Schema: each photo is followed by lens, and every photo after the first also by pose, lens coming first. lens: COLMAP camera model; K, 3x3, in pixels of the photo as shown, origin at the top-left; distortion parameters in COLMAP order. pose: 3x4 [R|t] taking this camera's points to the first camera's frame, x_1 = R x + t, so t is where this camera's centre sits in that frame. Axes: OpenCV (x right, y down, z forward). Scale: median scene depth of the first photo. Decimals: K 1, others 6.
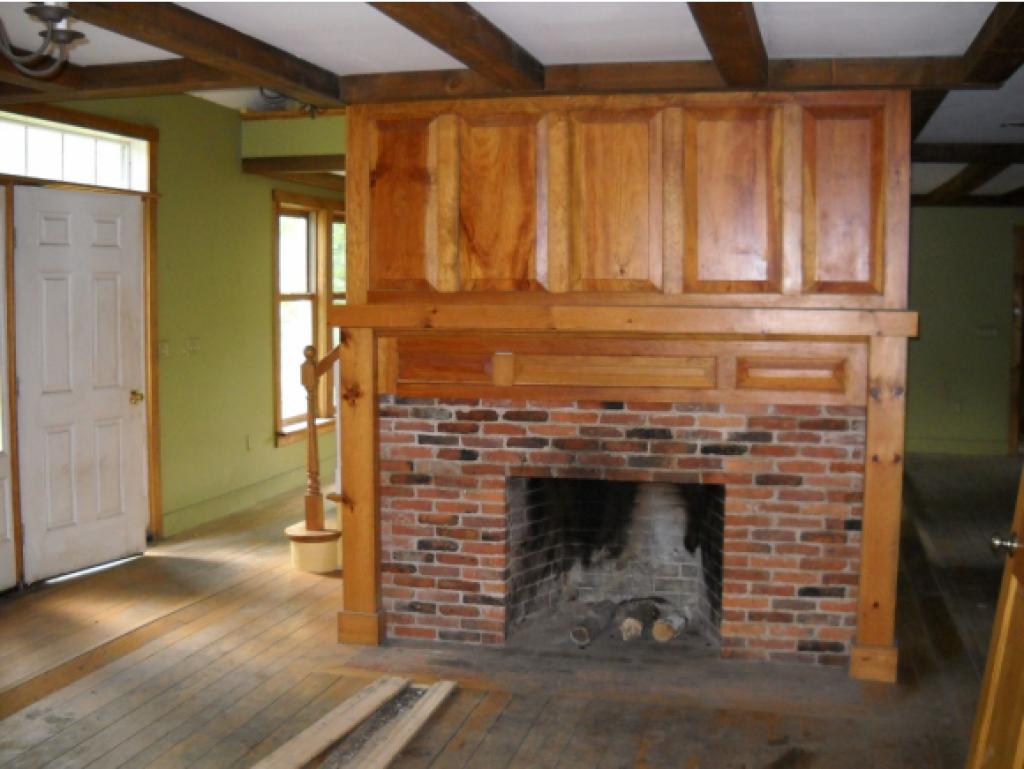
lens RADIAL K [[1154.9, 0, 512.0], [0, 1154.9, 384.5], [0, 0, 1]] dist [-0.274931, 0.315607]
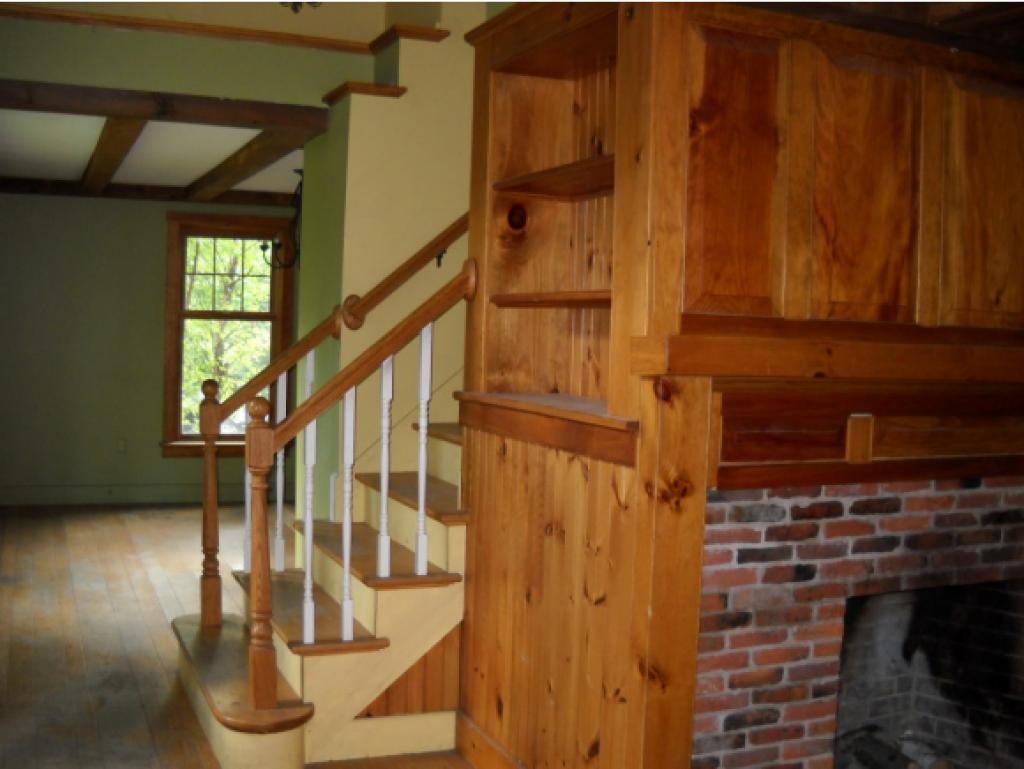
lens RADIAL K [[1154.9, 0, 512.0], [0, 1154.9, 384.5], [0, 0, 1]] dist [-0.274931, 0.315607]
pose [[0.787938, -0.005138, 0.615733, -0.555350], [0.017318, 0.999755, -0.013819, -0.038371], [-0.615511, 0.021551, 0.787833, 0.599640]]
